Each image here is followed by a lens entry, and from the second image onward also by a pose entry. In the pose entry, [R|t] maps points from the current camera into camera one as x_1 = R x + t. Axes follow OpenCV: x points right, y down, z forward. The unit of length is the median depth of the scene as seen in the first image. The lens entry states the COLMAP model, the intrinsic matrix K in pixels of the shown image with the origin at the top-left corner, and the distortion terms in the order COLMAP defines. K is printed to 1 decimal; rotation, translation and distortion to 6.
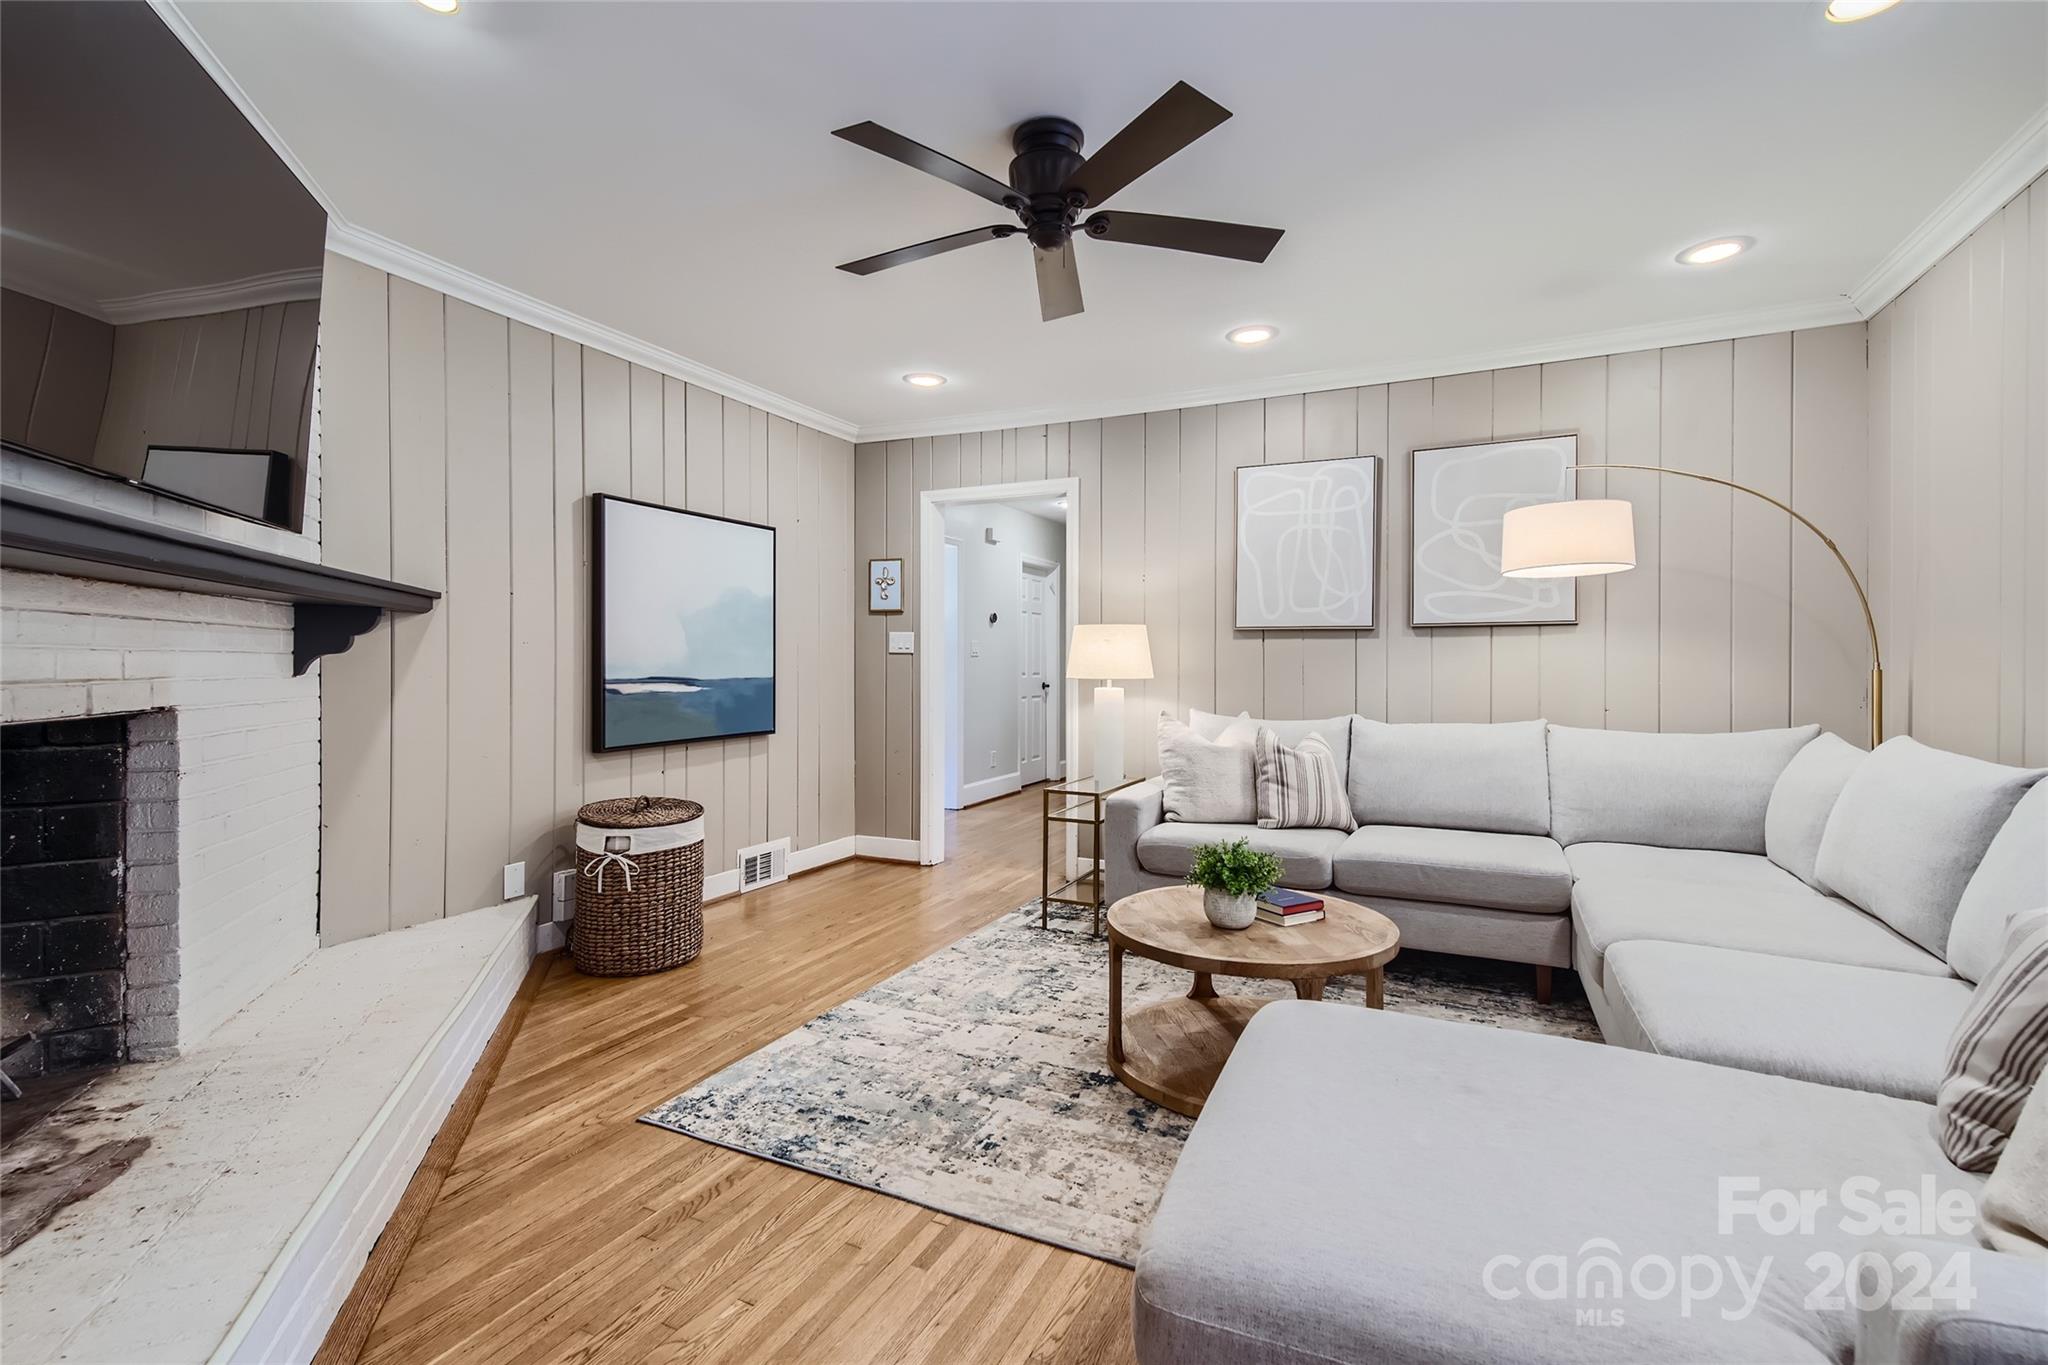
lens RADIAL K [[908.9, 0, 1029.0], [0, 908.9, 675.7], [0, 0, 1]] dist [0.004358, 0.000283]
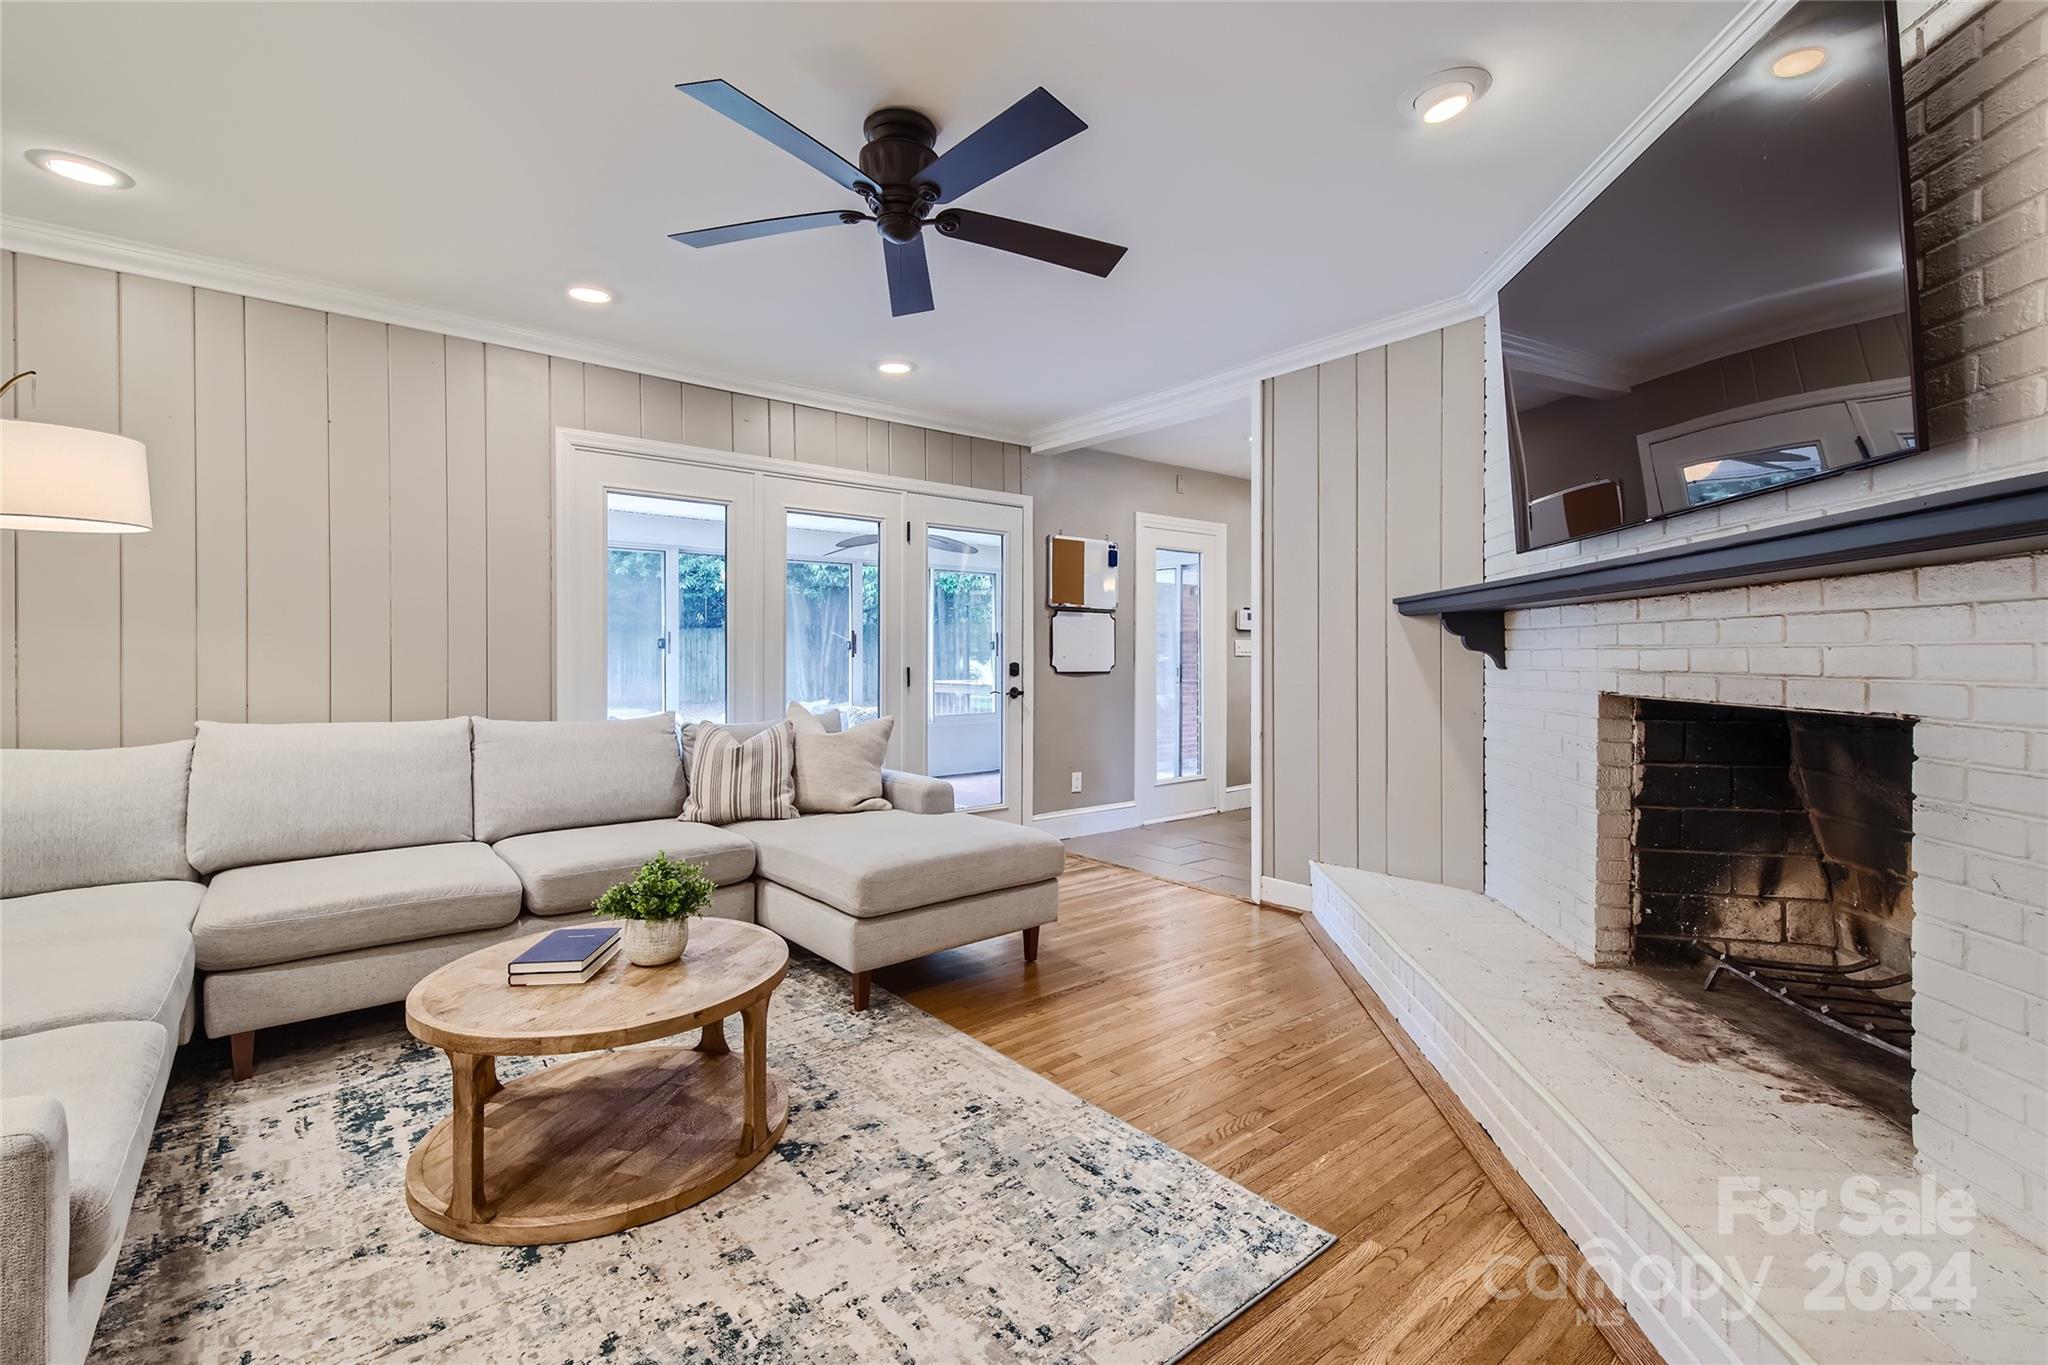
lens RADIAL K [[908.9, 0, 1013.7], [0, 908.9, 646.6], [0, 0, 1]] dist [0.004358, 0.000283]
pose [[-0.900329, 0.003485, 0.435197, -0.514397], [0.005310, 0.999981, 0.002976, -0.028430], [-0.435178, 0.004991, -0.900330, 1.803568]]
